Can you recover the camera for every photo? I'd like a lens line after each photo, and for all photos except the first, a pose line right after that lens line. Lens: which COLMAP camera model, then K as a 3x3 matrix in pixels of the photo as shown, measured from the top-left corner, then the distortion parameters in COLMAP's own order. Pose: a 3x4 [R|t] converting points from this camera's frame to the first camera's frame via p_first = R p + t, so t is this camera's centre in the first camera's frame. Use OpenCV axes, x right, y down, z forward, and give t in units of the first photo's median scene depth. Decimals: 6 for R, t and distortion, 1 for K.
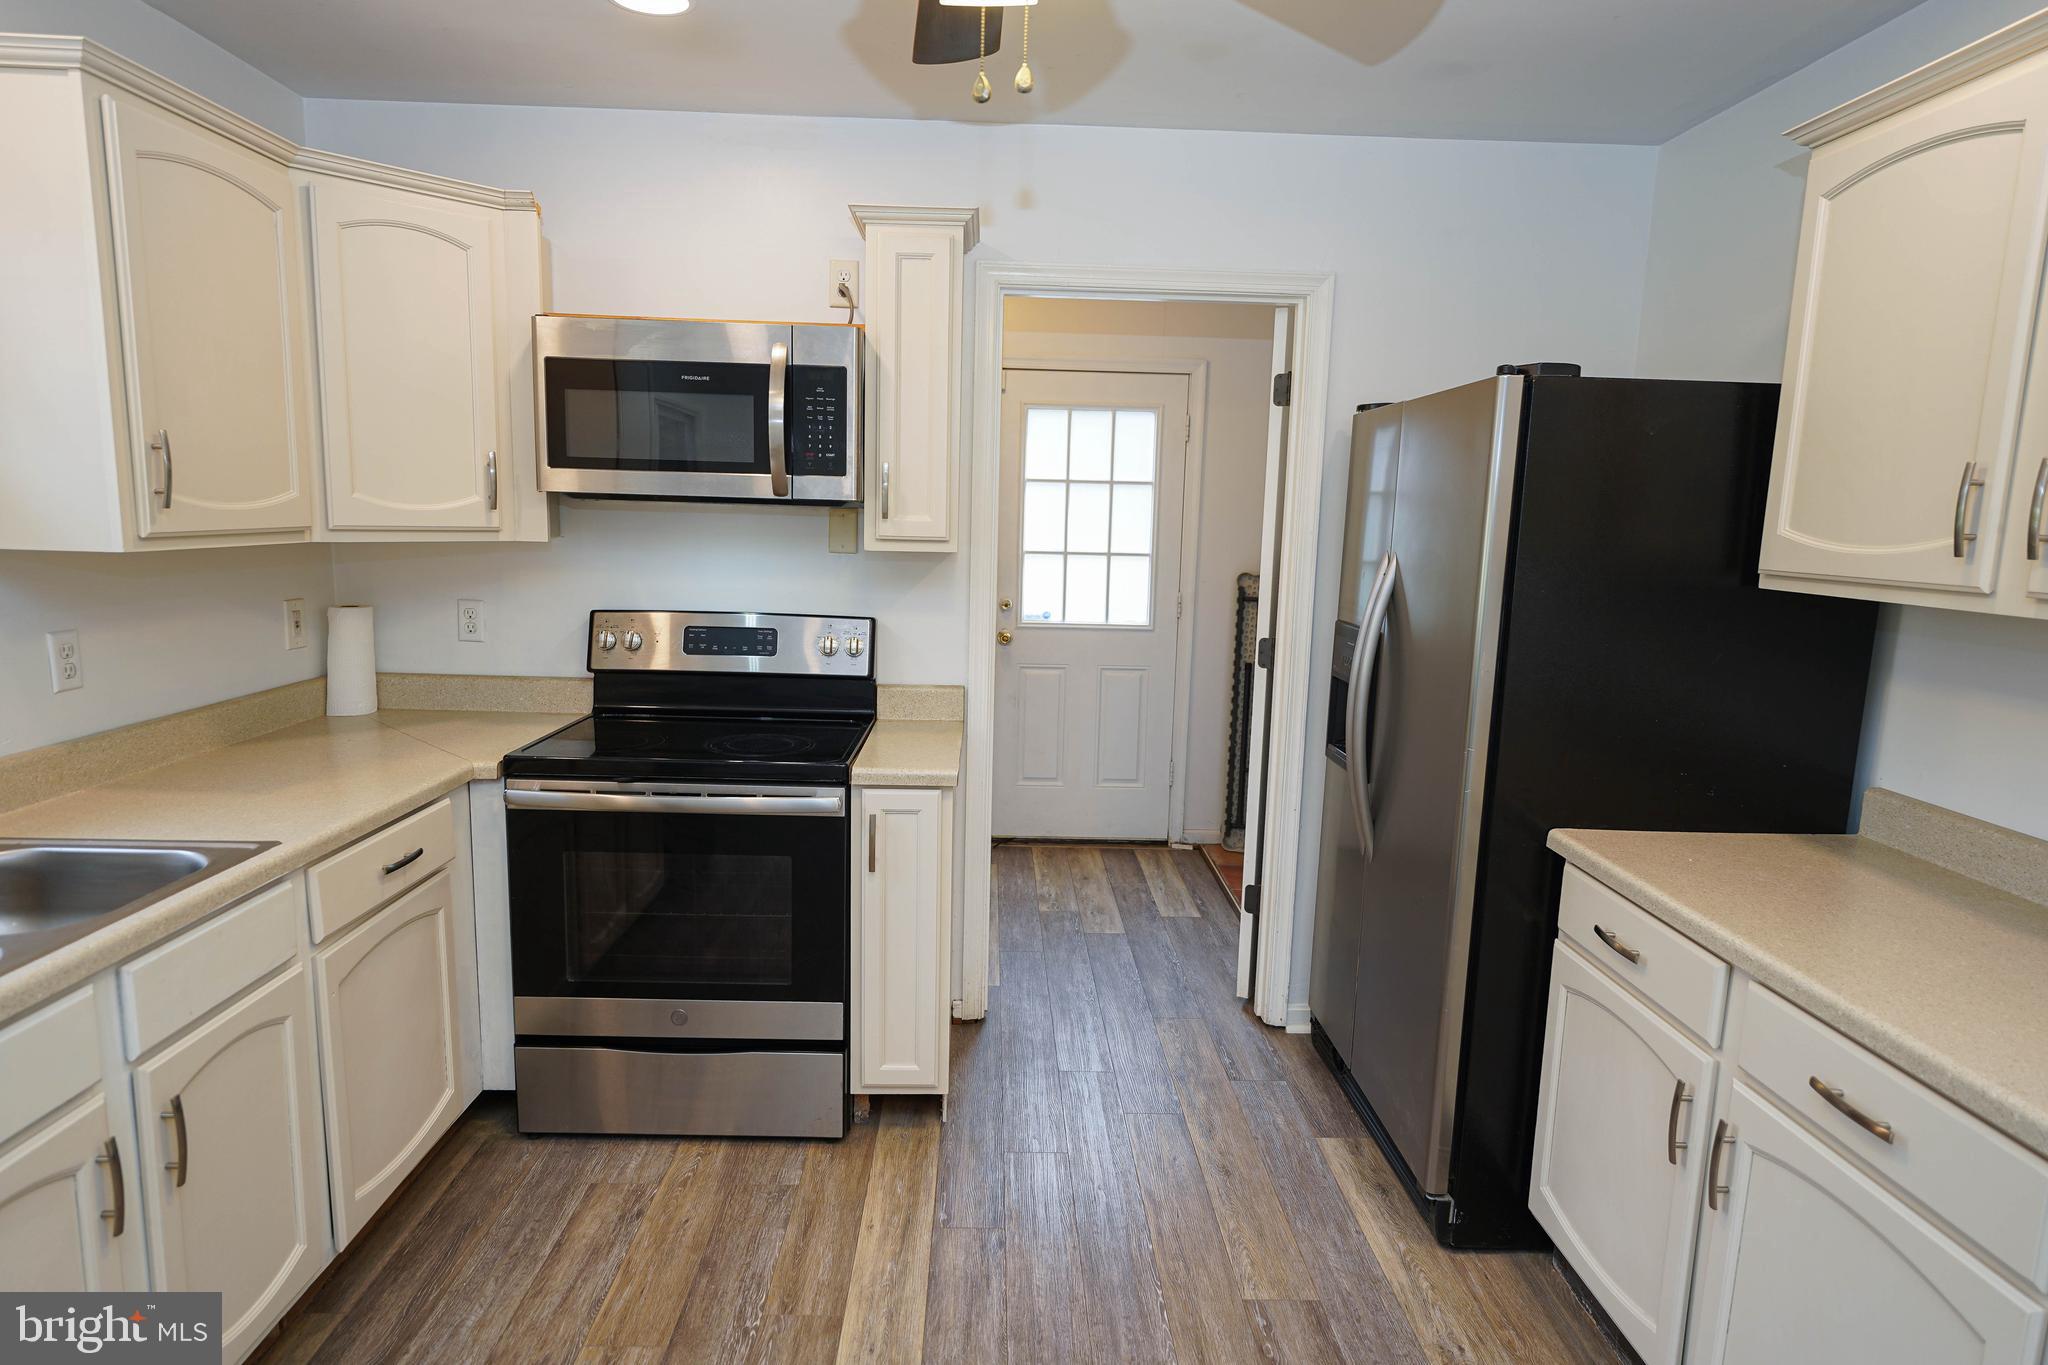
lens RADIAL K [[1139.1, 0, 1018.6], [0, 1139.1, 681.1], [0, 0, 1]] dist [0.003336, -0.001014]
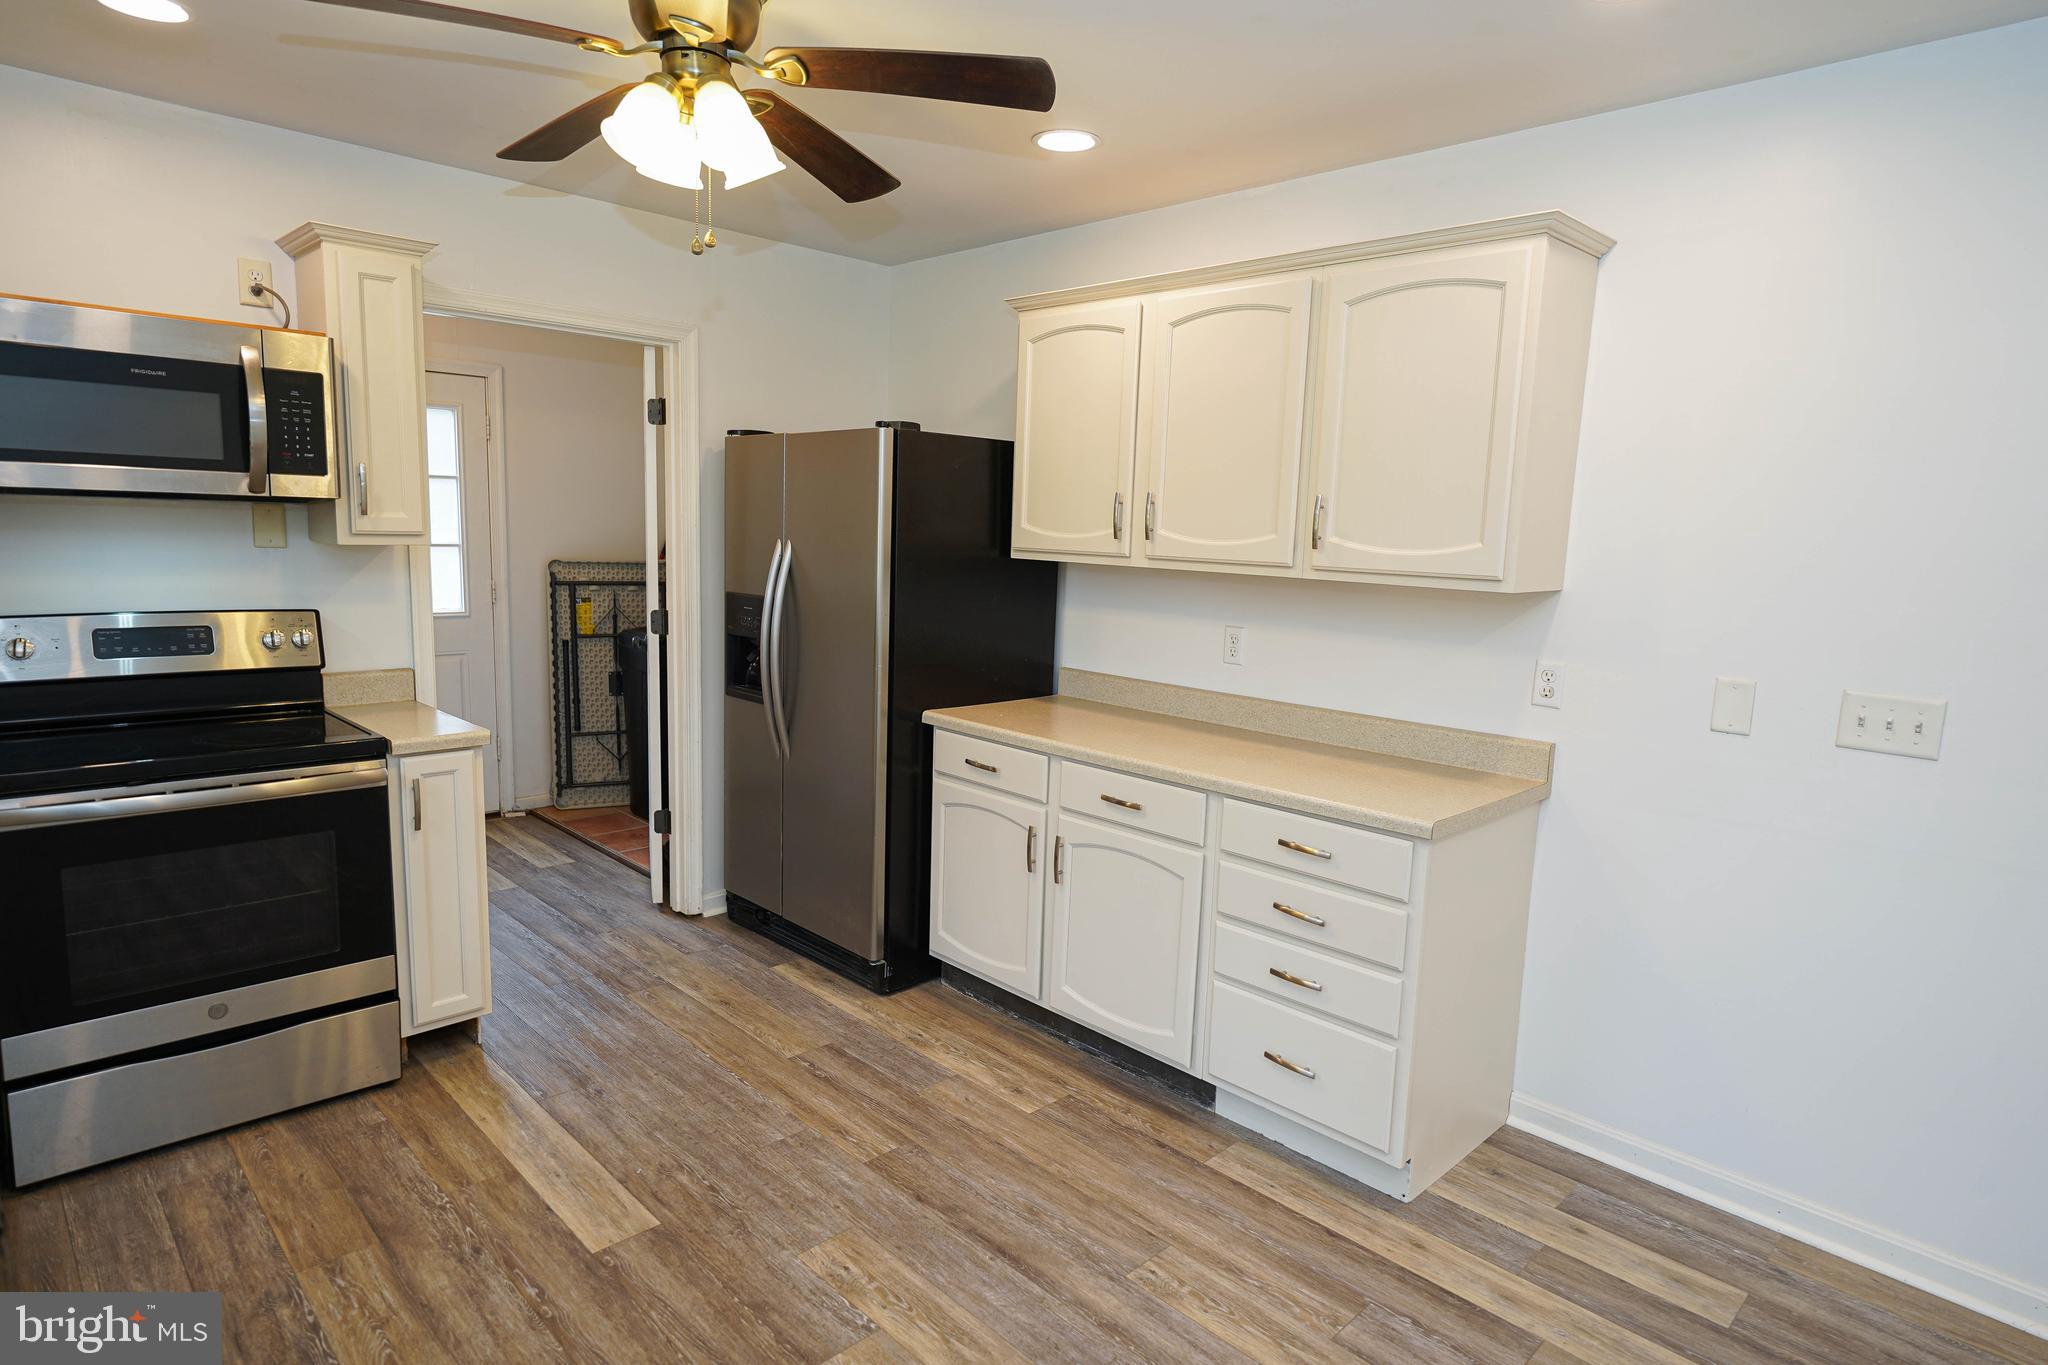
lens RADIAL K [[1120.1, 0, 1011.0], [0, 1120.1, 680.3], [0, 0, 1]] dist [-0.004982, 0.000658]
pose [[0.734375, -0.097104, 0.671762, -0.413315], [0.088027, 0.994980, 0.047595, 0.018401], [-0.673012, 0.024180, 0.739236, -0.208011]]
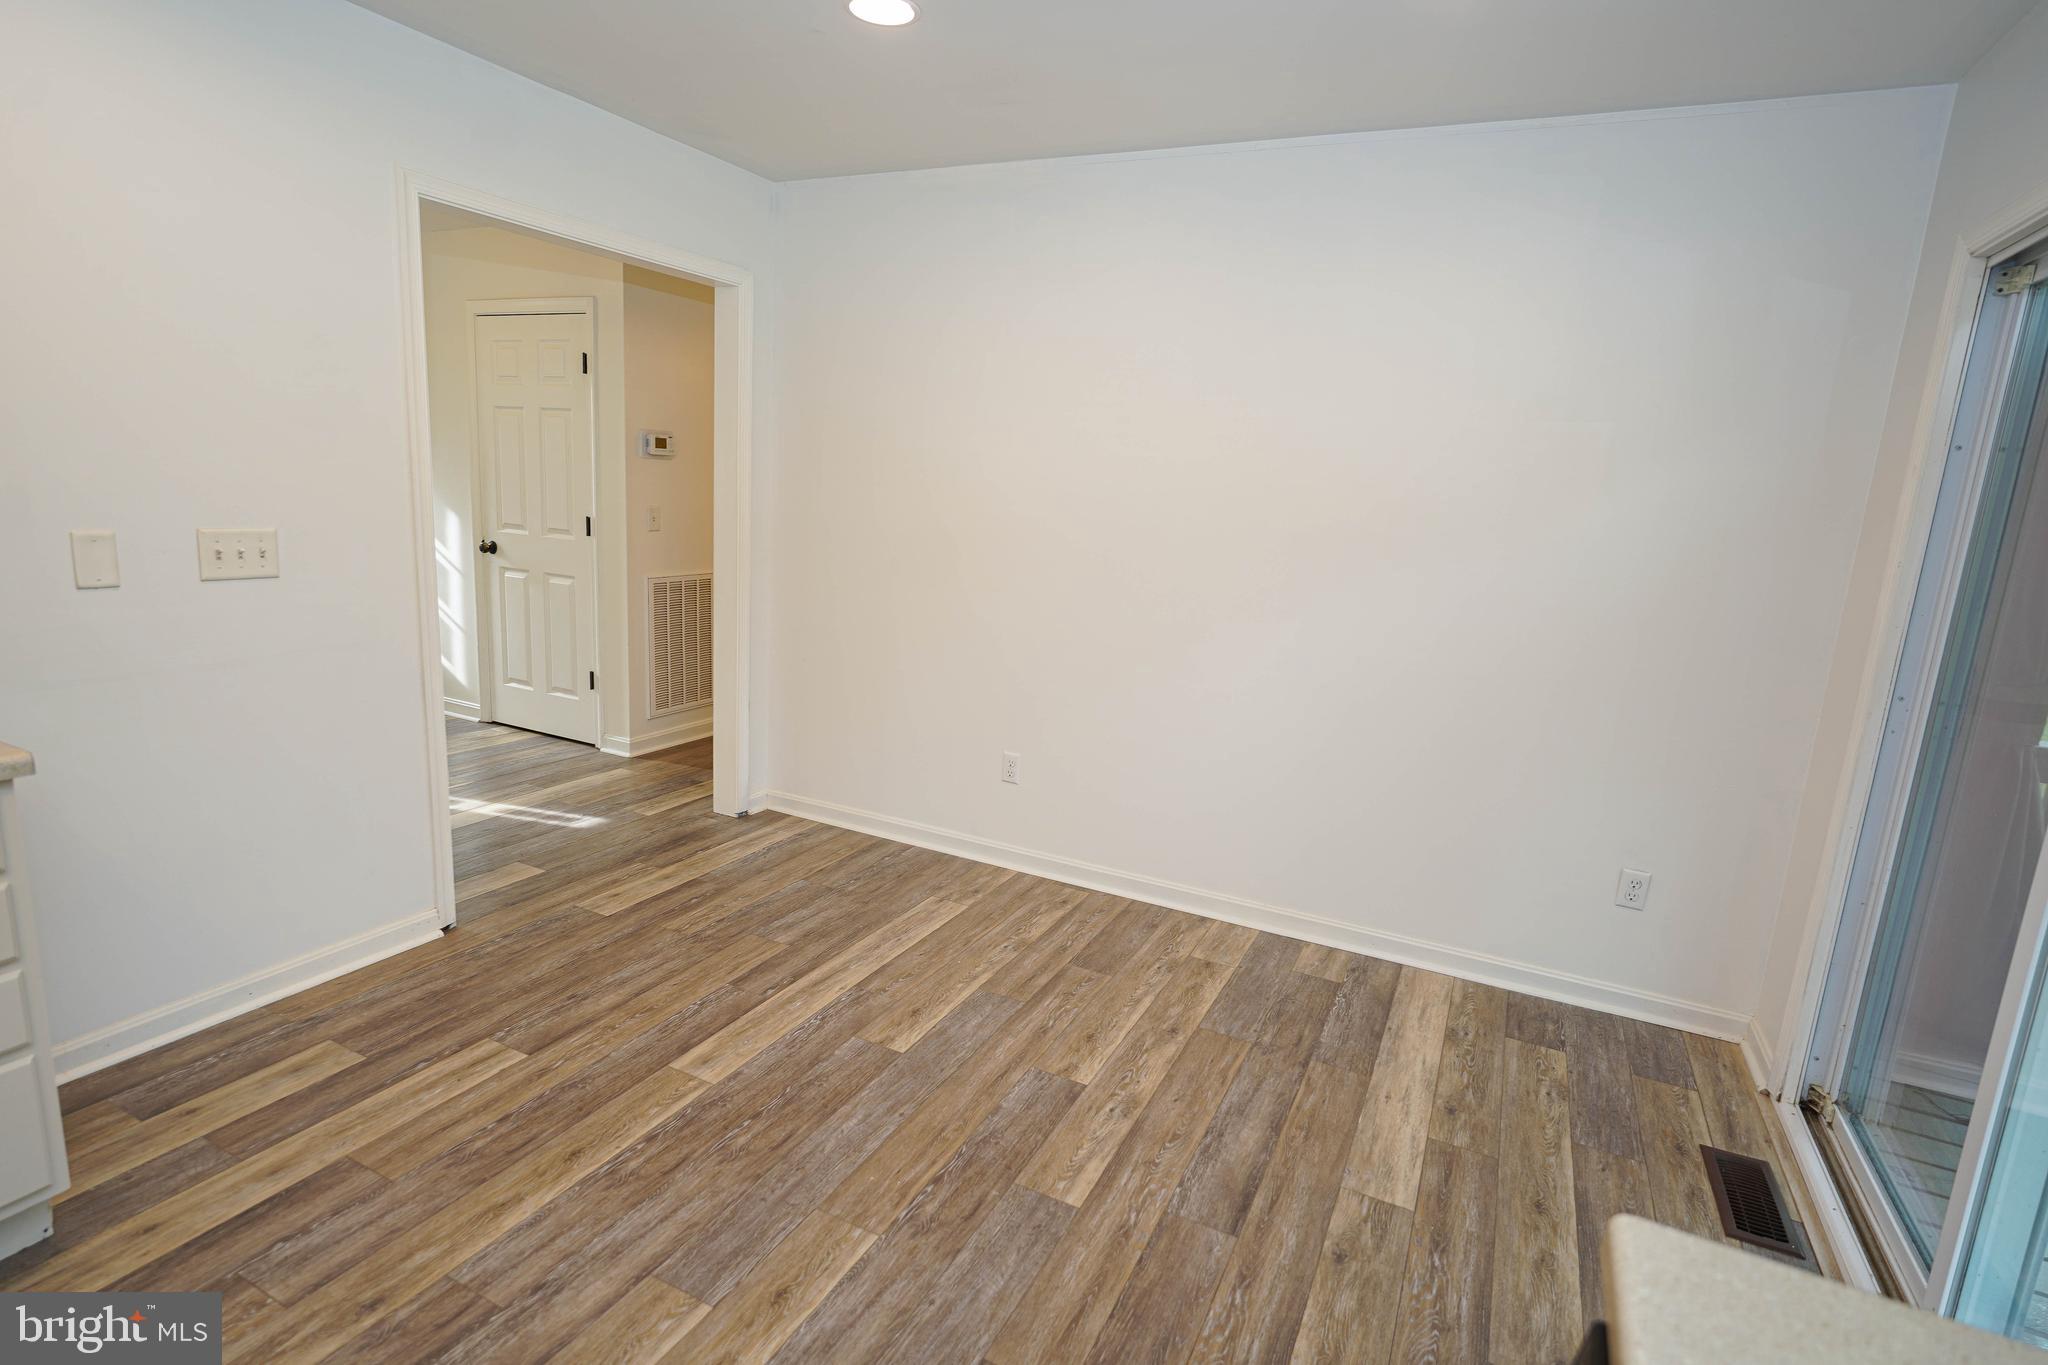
lens RADIAL K [[1045.4, 0, 1010.4], [0, 1045.4, 687.2], [0, 0, 1]] dist [-0.005090, -0.000595]
pose [[-0.880710, -0.169819, 0.442166, -0.357023], [-0.011670, 0.941015, 0.338163, -0.166695], [-0.473512, 0.292664, -0.830743, 1.369535]]
